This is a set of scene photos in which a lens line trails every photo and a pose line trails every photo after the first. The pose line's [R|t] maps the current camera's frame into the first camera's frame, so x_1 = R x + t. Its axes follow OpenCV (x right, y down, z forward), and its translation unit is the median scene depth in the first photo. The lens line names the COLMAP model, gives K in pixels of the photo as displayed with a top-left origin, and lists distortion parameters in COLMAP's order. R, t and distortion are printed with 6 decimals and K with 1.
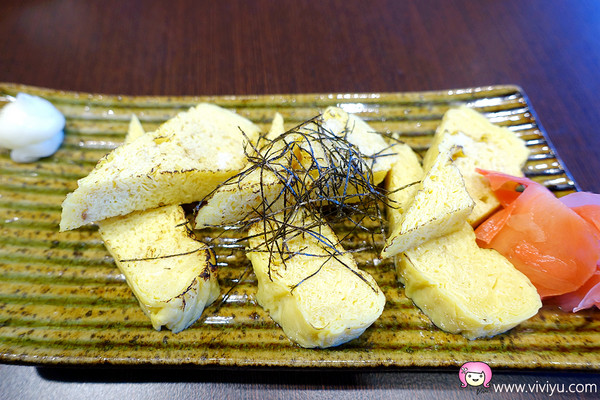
lens RADIAL K [[406.8, 0, 296.3], [0, 406.8, 200.8], [0, 0, 1]] dist [0.006009, -0.007232]
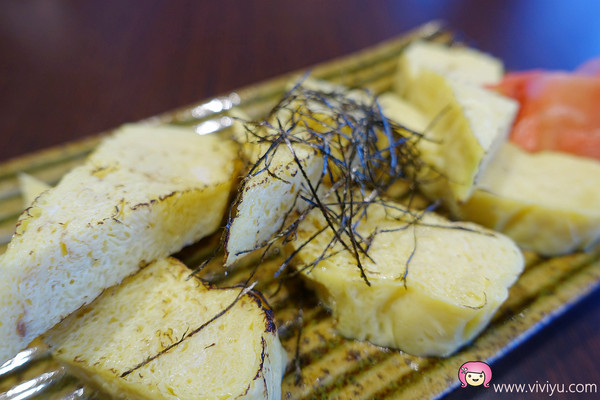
lens RADIAL K [[406.8, 0, 302.6], [0, 406.8, 198.6], [0, 0, 1]] dist [0.006009, -0.007232]
pose [[0.864669, -0.351115, 0.359256, -0.330876], [0.408762, 0.907482, -0.096905, 0.083084], [-0.291994, 0.230641, 0.928194, 0.358960]]
